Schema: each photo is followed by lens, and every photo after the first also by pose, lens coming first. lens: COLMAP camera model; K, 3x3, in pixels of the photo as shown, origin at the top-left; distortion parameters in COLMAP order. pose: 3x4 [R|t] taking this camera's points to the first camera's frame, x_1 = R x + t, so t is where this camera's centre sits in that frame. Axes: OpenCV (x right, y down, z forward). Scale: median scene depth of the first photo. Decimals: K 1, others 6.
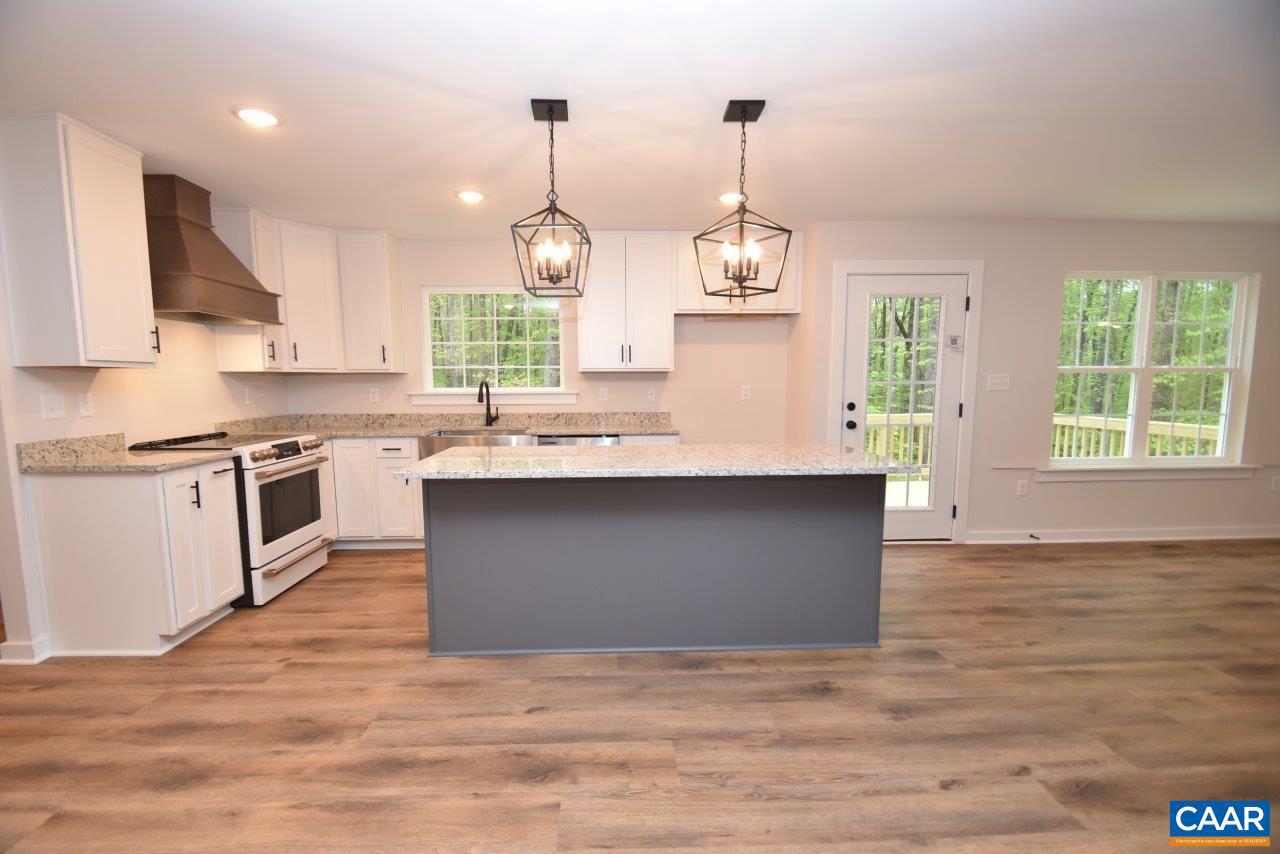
lens RADIAL K [[556.5, 0, 638.9], [0, 556.5, 434.3], [0, 0, 1]] dist [-0.004229, -0.004766]
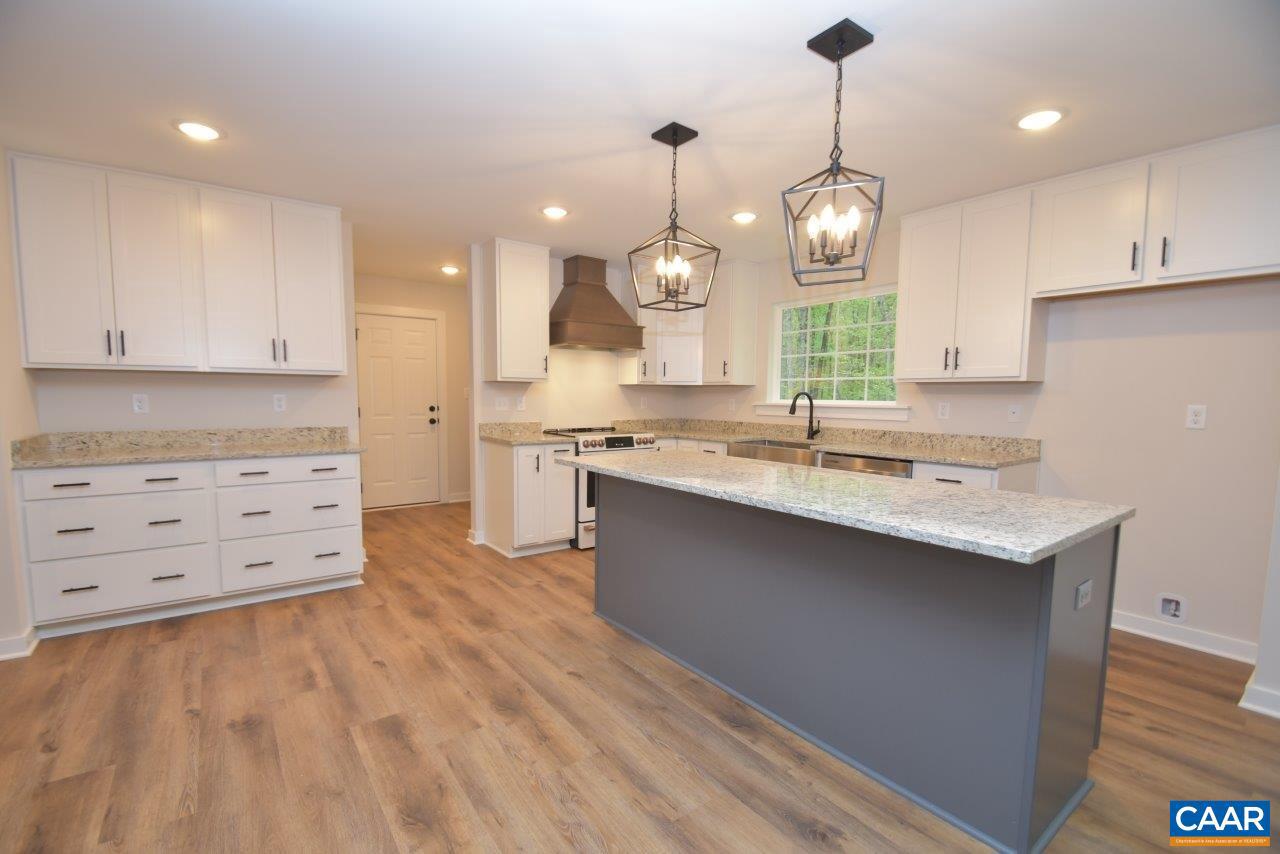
lens RADIAL K [[556.5, 0, 618.2], [0, 556.5, 433.2], [0, 0, 1]] dist [-0.004229, -0.004766]
pose [[0.552978, 0.066127, -0.830568, 0.645690], [-0.089032, 0.995828, 0.020009, -0.027089], [0.828425, 0.062883, 0.556558, 0.329473]]
